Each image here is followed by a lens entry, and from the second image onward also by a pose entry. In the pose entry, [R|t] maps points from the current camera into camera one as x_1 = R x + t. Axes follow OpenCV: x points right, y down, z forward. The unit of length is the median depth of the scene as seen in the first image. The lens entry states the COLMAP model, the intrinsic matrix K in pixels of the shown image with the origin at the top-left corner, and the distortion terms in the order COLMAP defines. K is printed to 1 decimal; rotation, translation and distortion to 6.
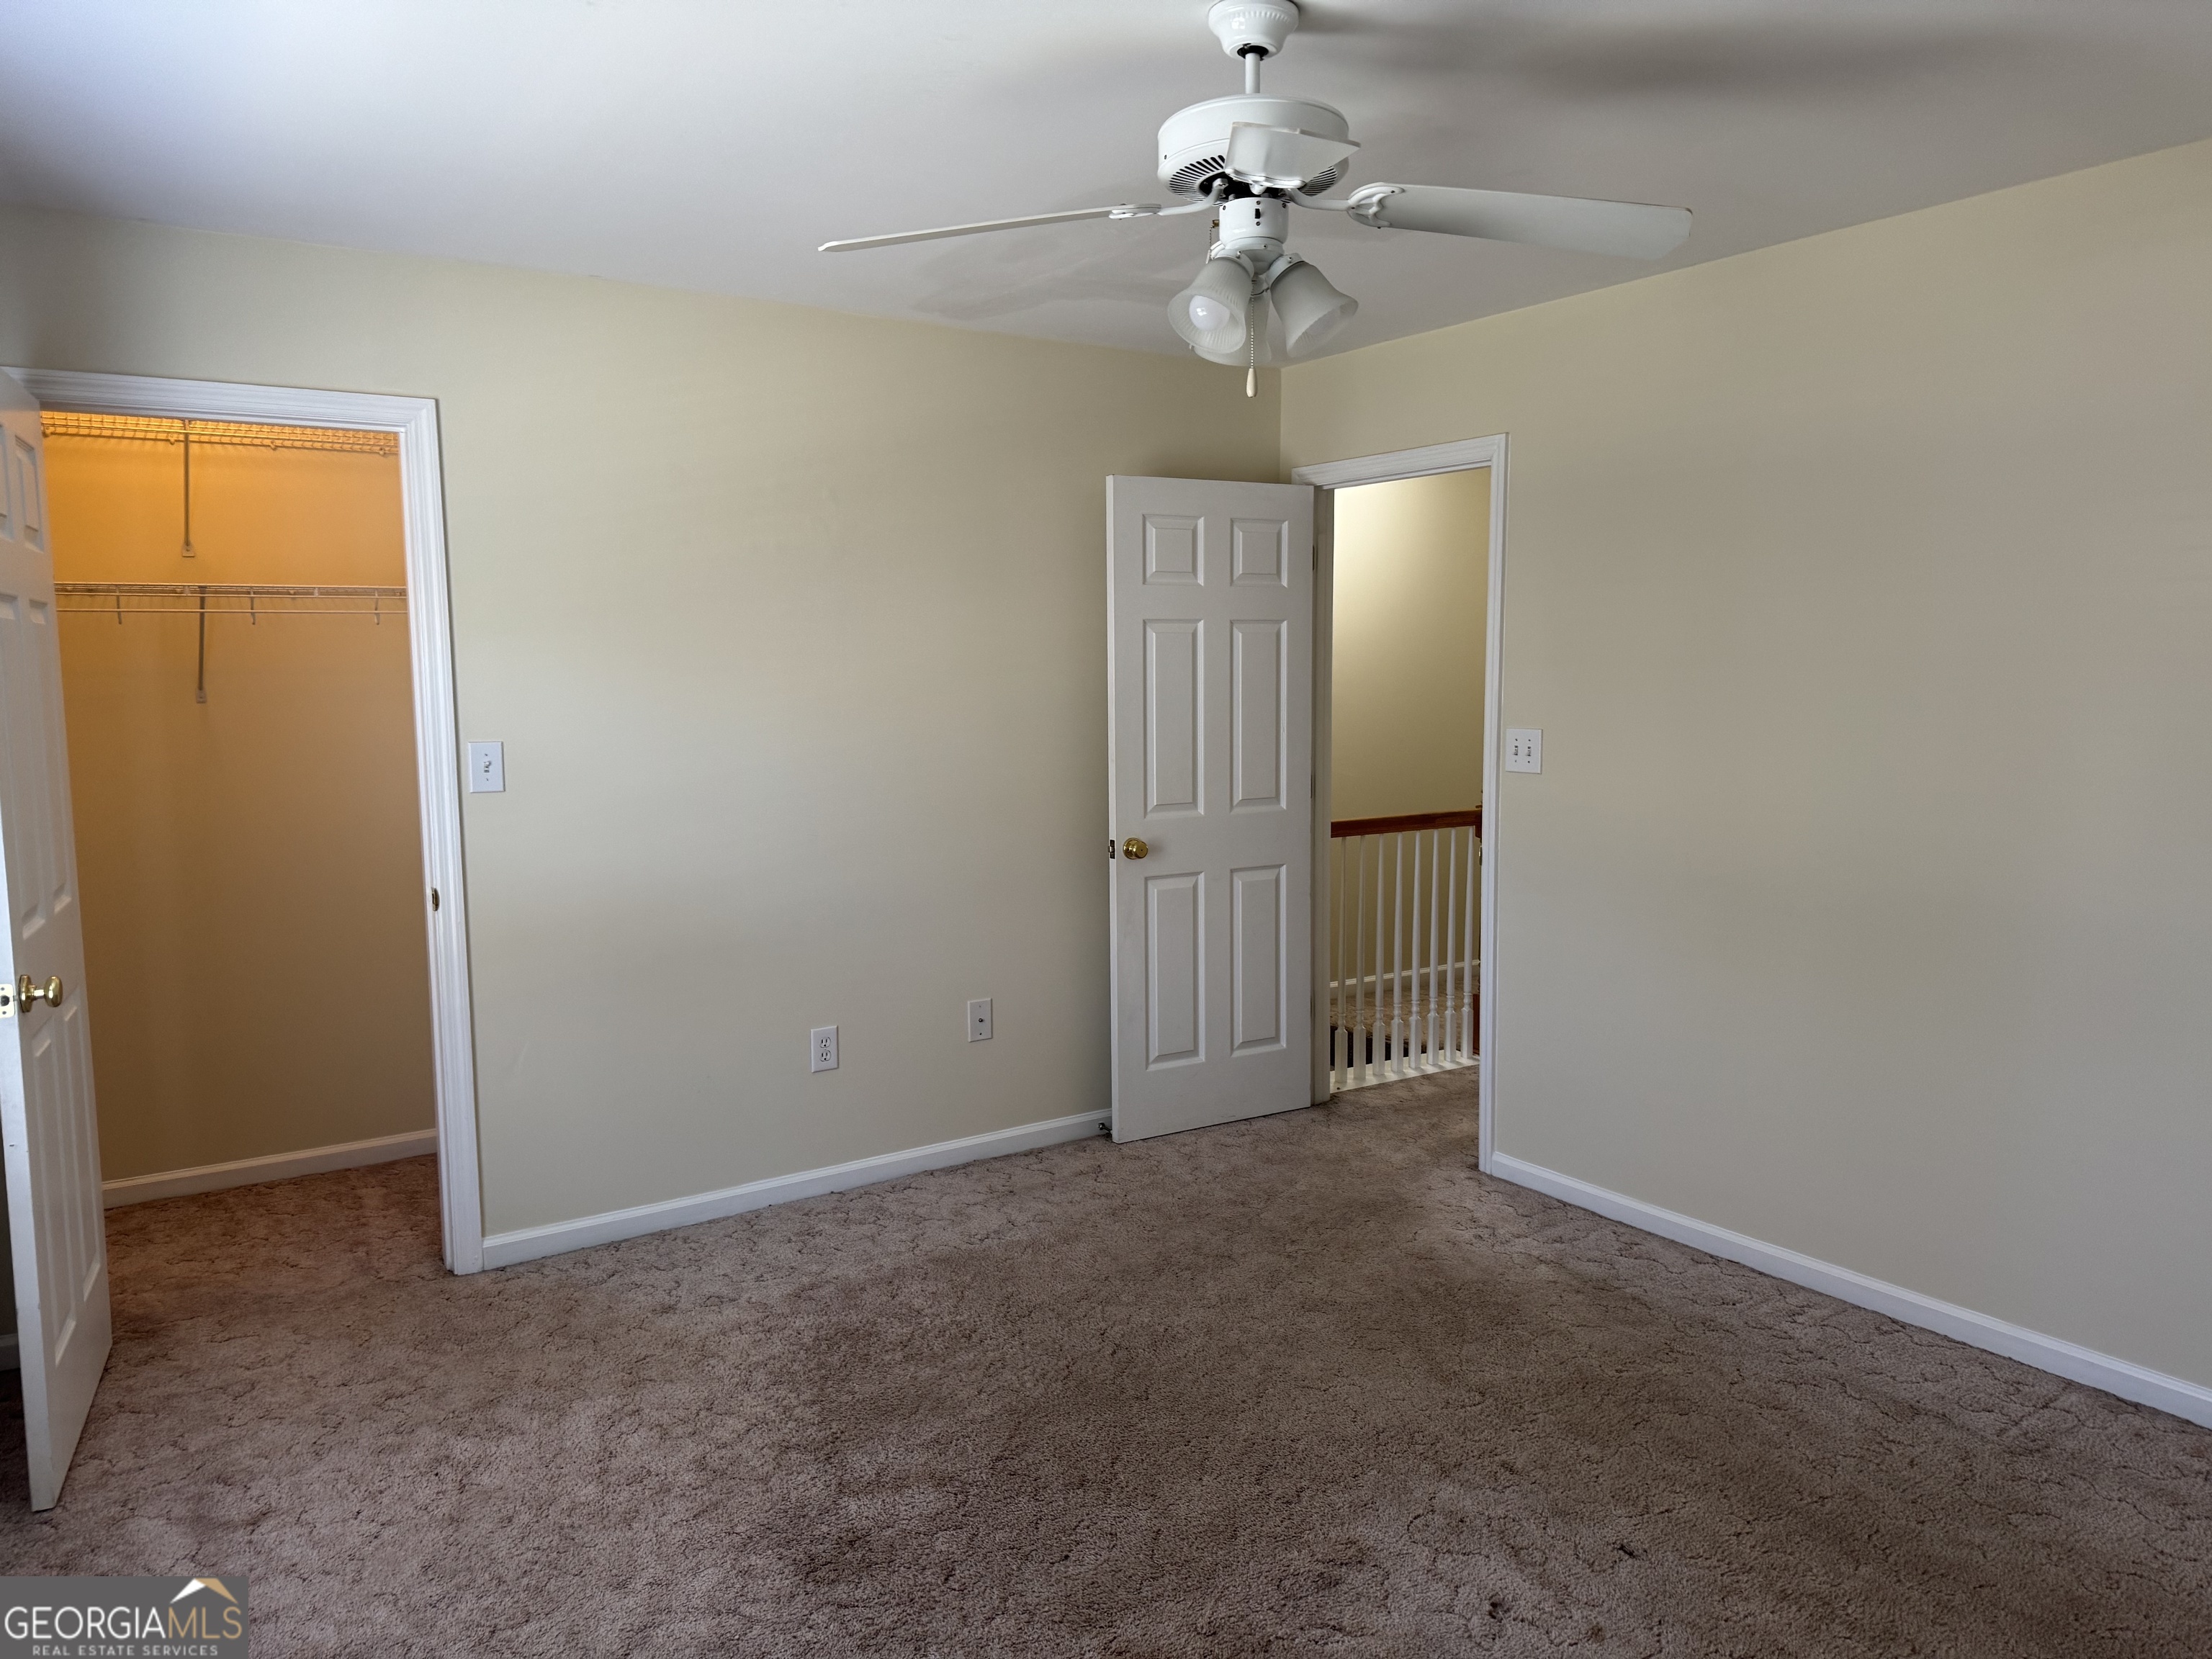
lens RADIAL K [[1586.1, 0, 1076.3], [0, 1586.1, 827.7], [0, 0, 1]] dist [0.208482, -0.233499]
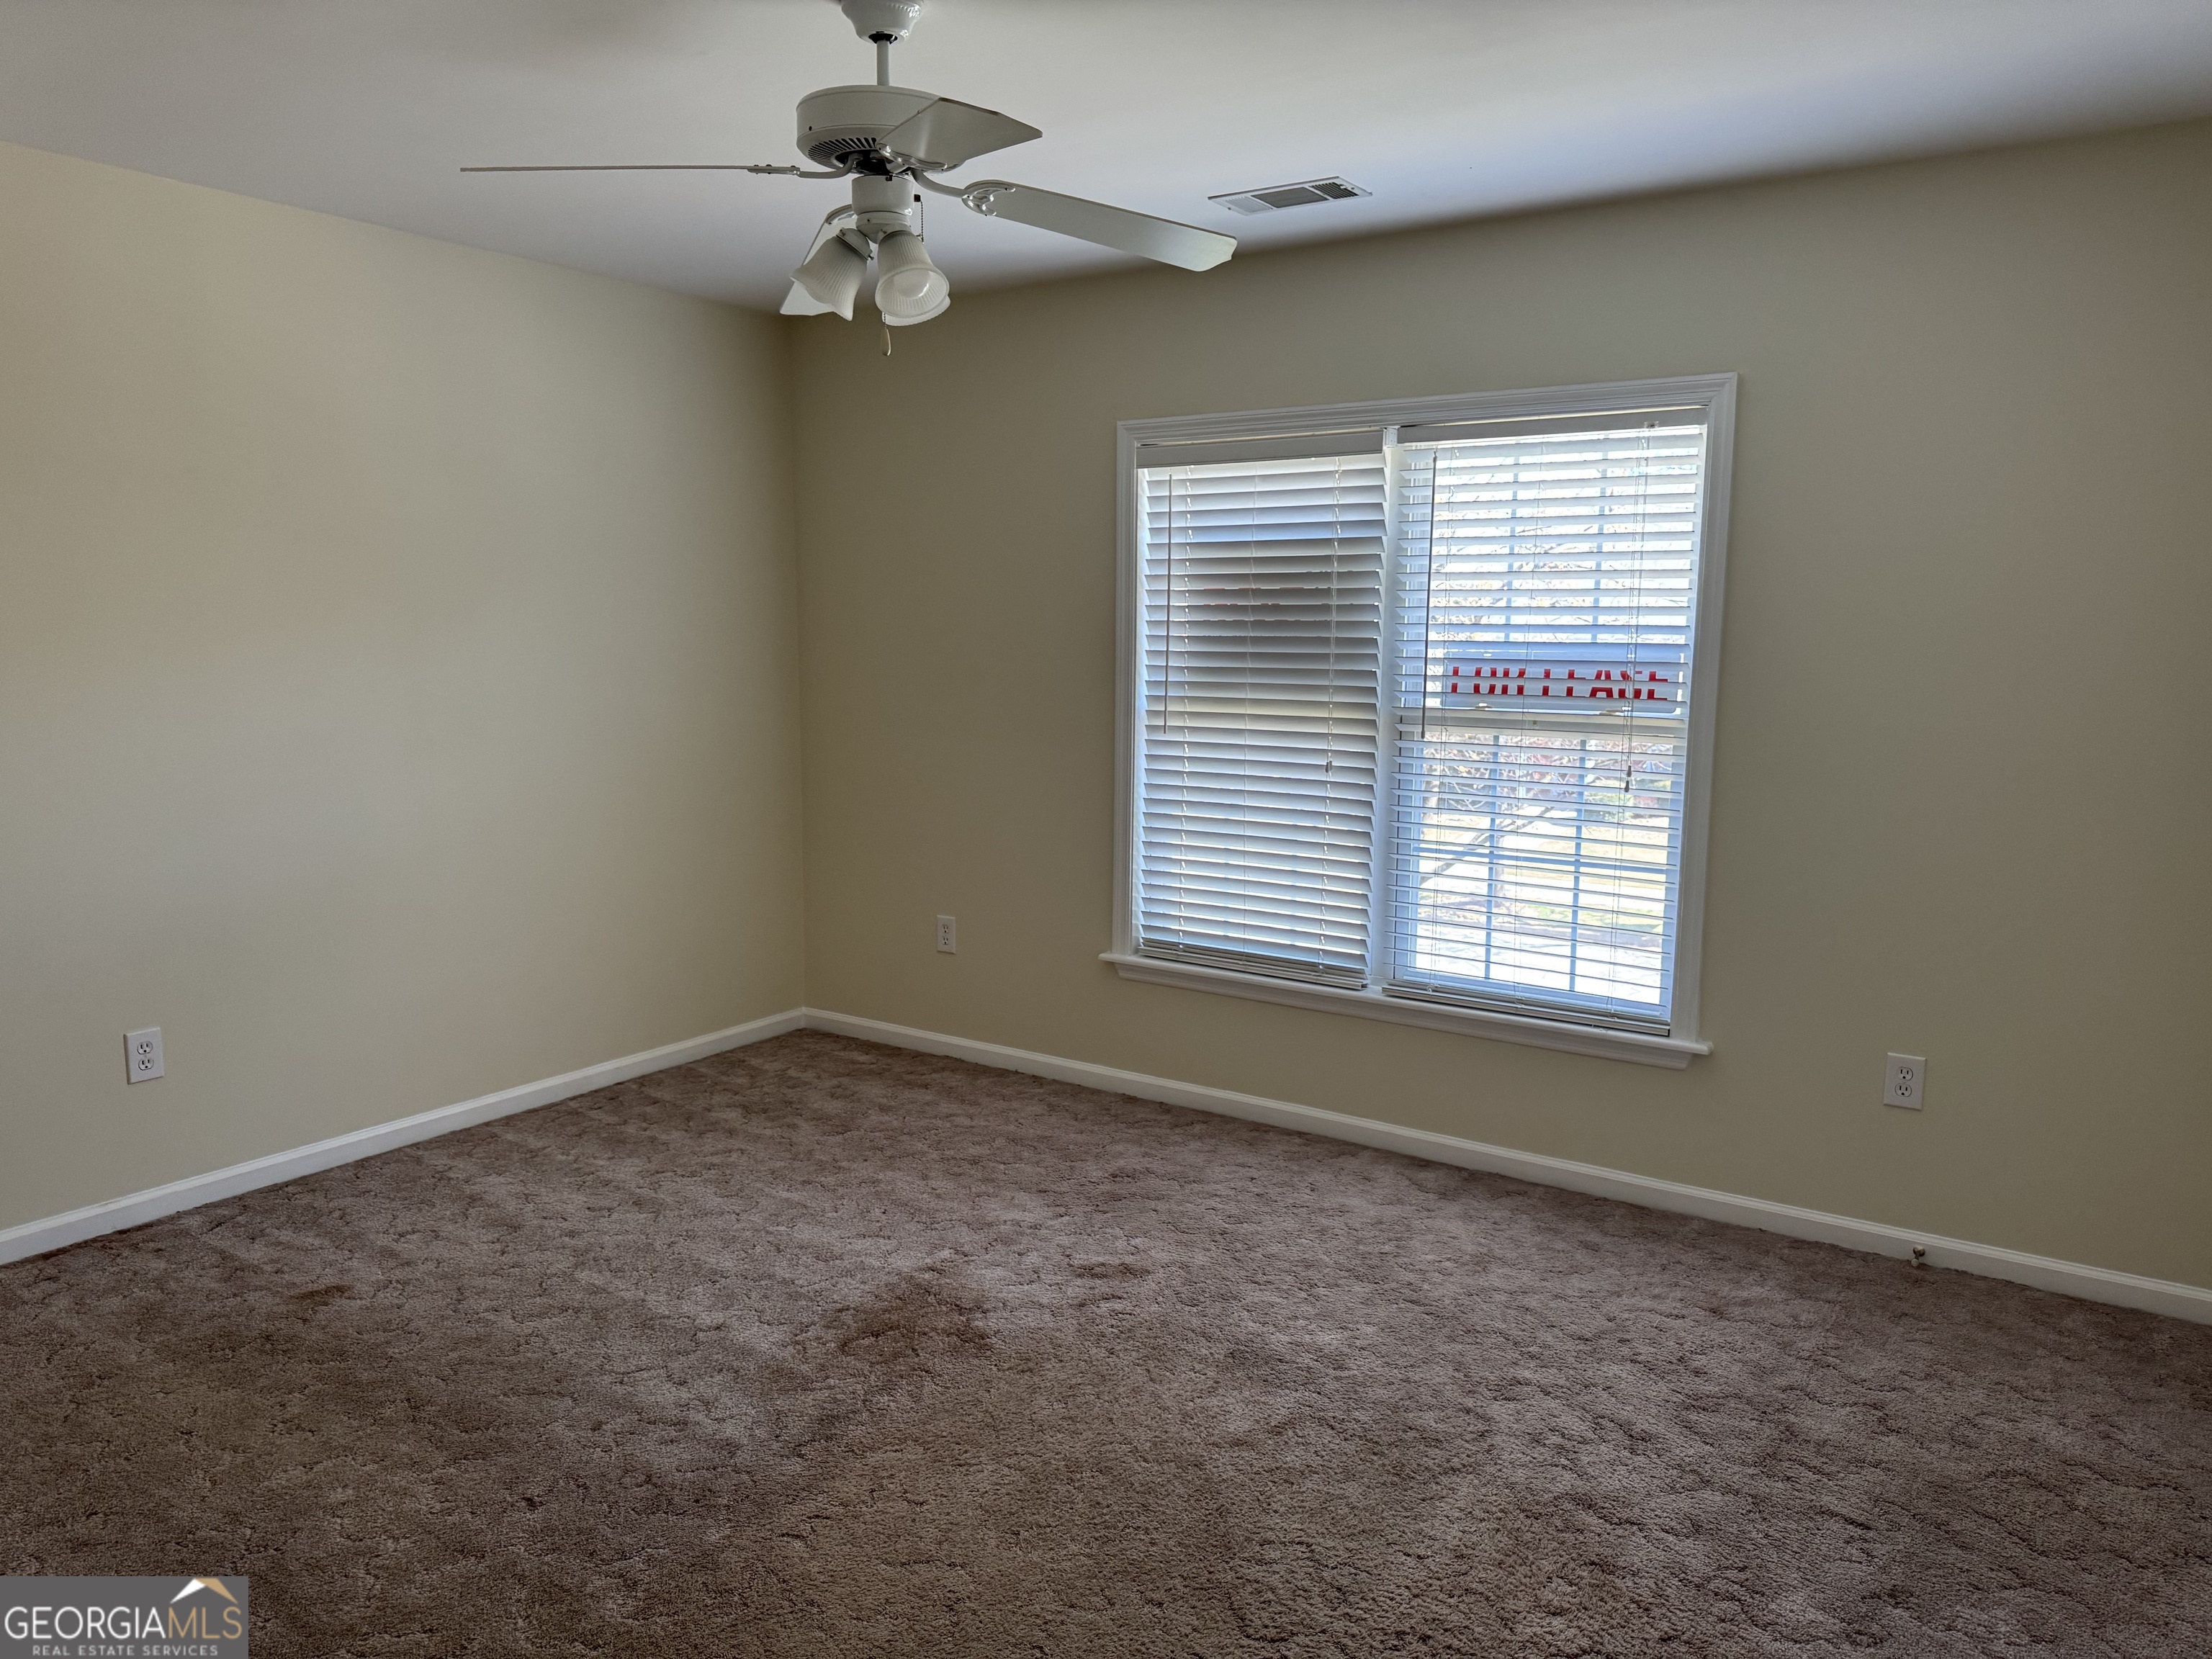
lens RADIAL K [[1586.1, 0, 1076.3], [0, 1586.1, 827.7], [0, 0, 1]] dist [0.208482, -0.233499]
pose [[-0.929045, 0.052406, -0.366238, 0.251911], [-0.036122, 0.972338, 0.230767, -0.129821], [0.368200, 0.227622, -0.901453, 1.280552]]
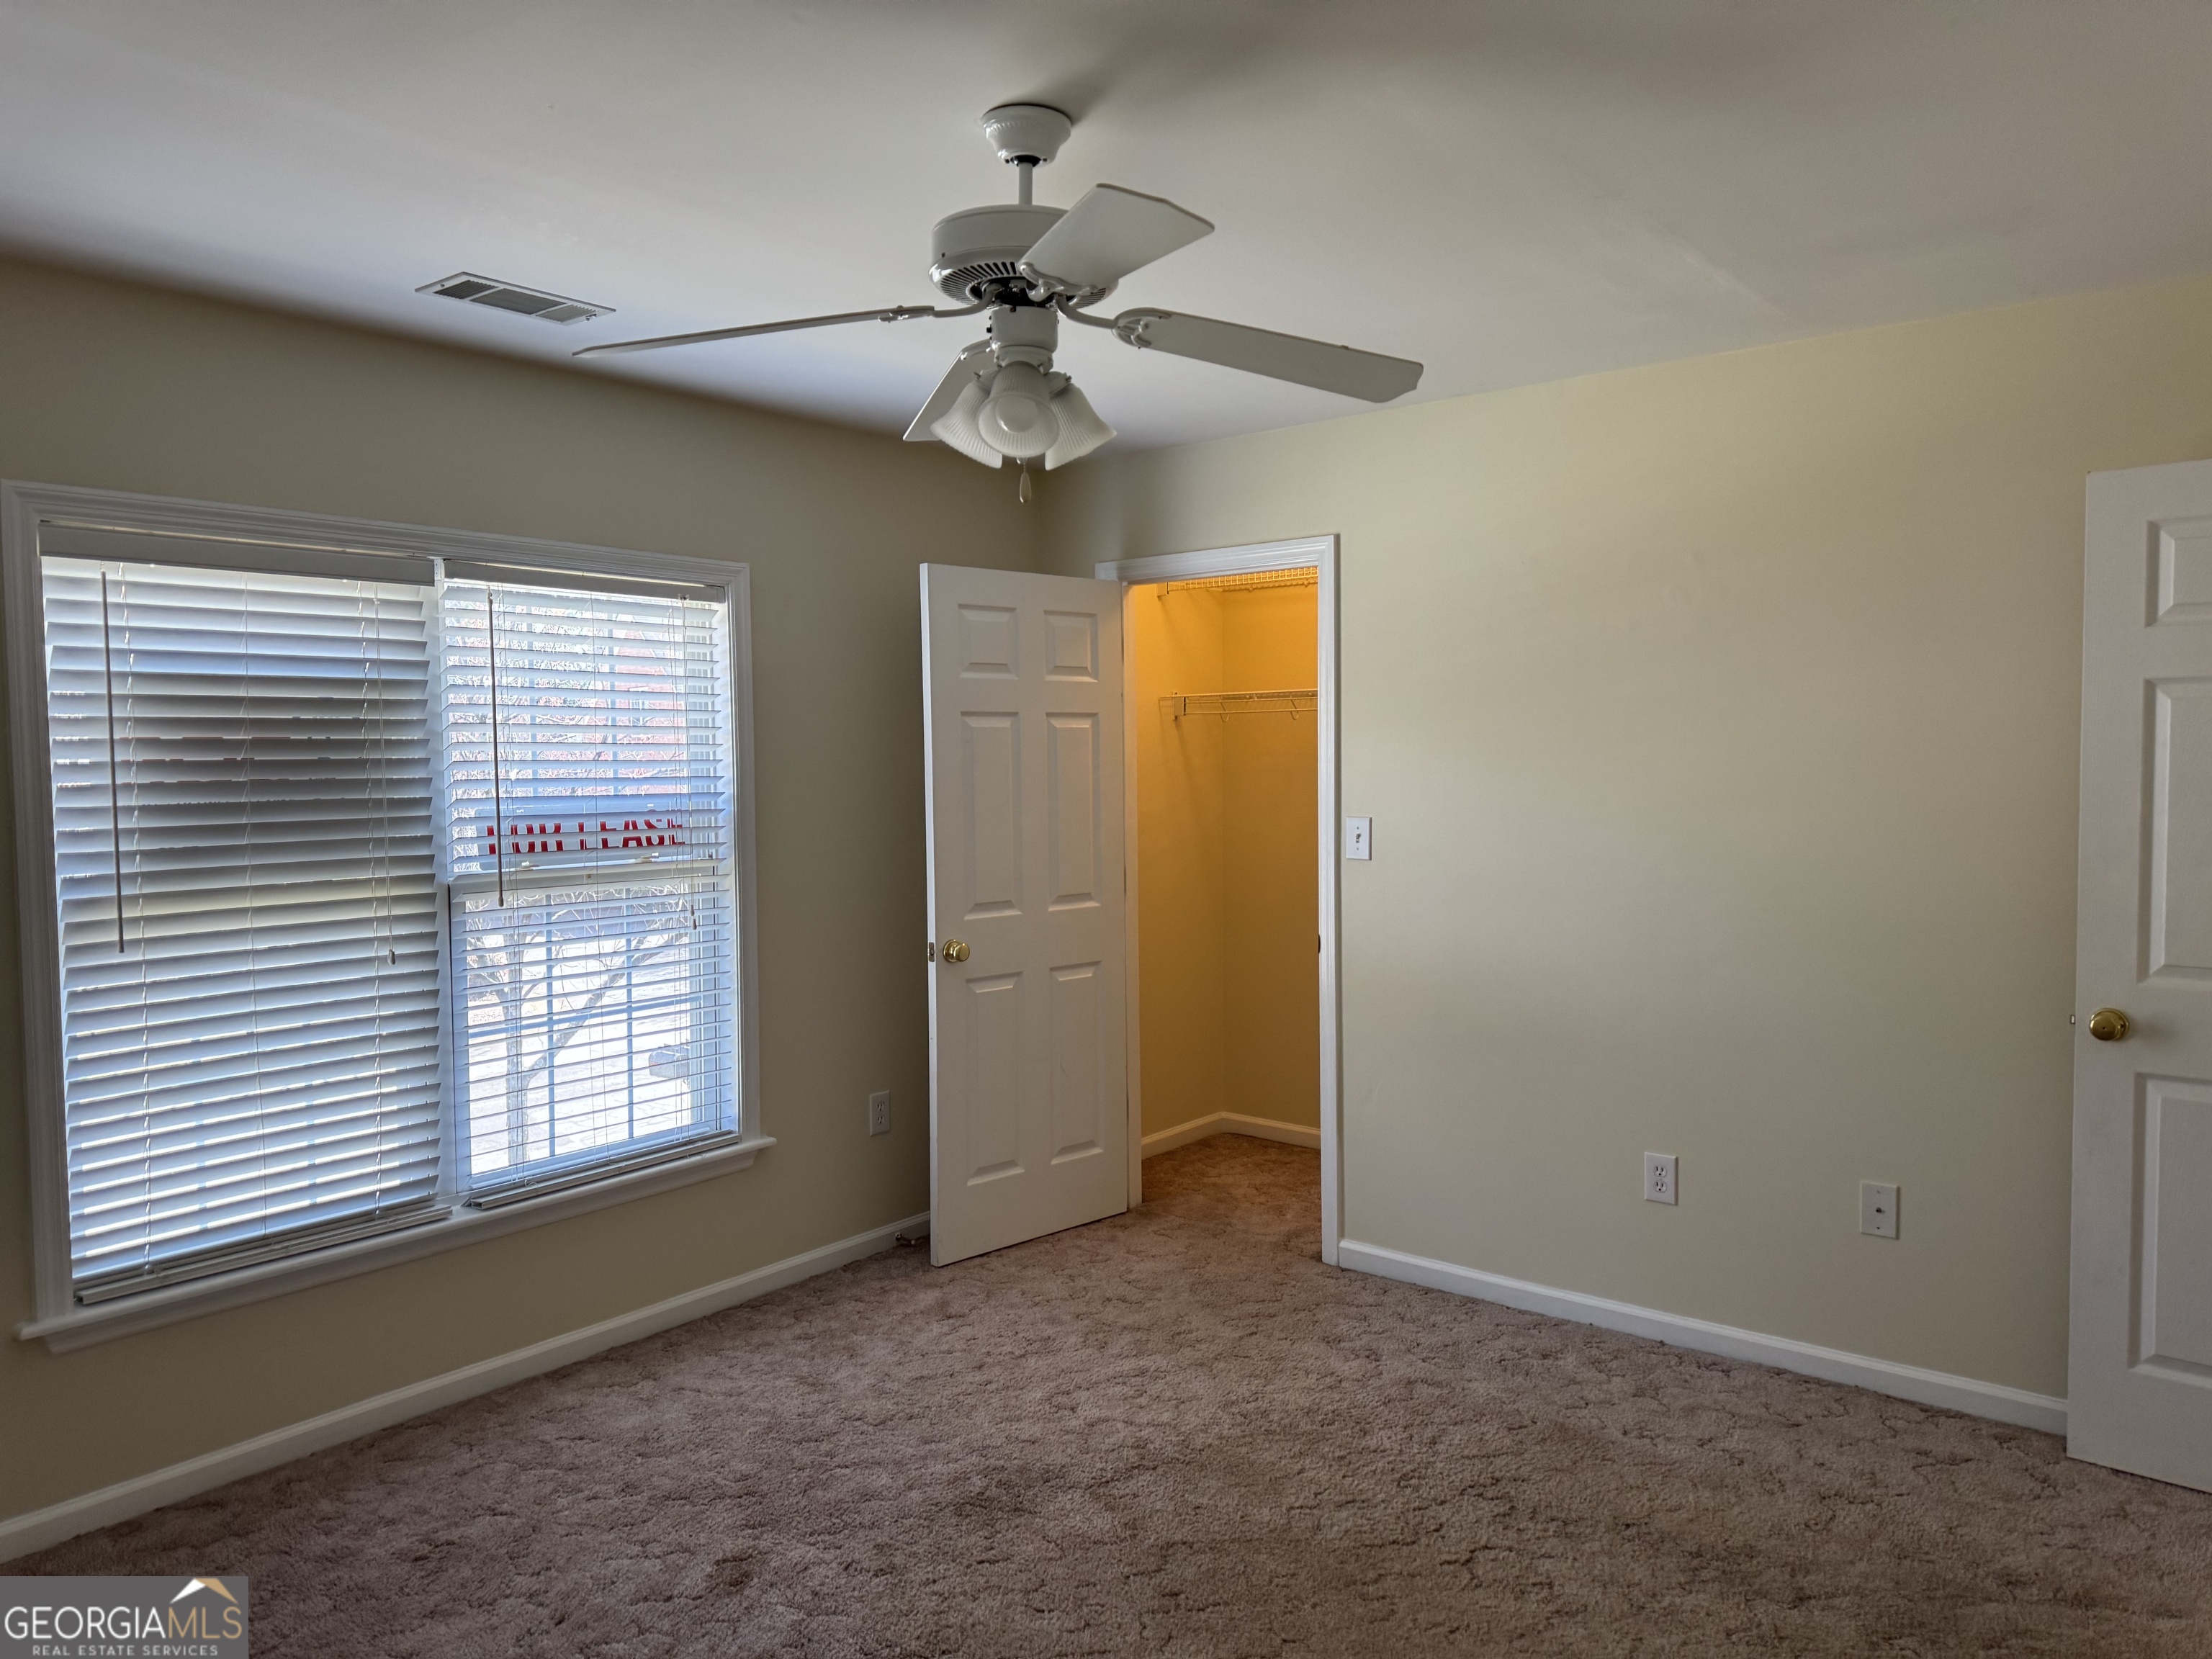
lens RADIAL K [[1575.2, 0, 1106.0], [0, 1575.2, 829.5], [0, 0, 1]] dist [0.029534, -0.006340]
pose [[0.296726, 0.055880, -0.953326, 0.632859], [-0.091454, 0.995361, 0.029879, -0.057958], [0.950573, 0.078320, 0.300460, 0.465087]]
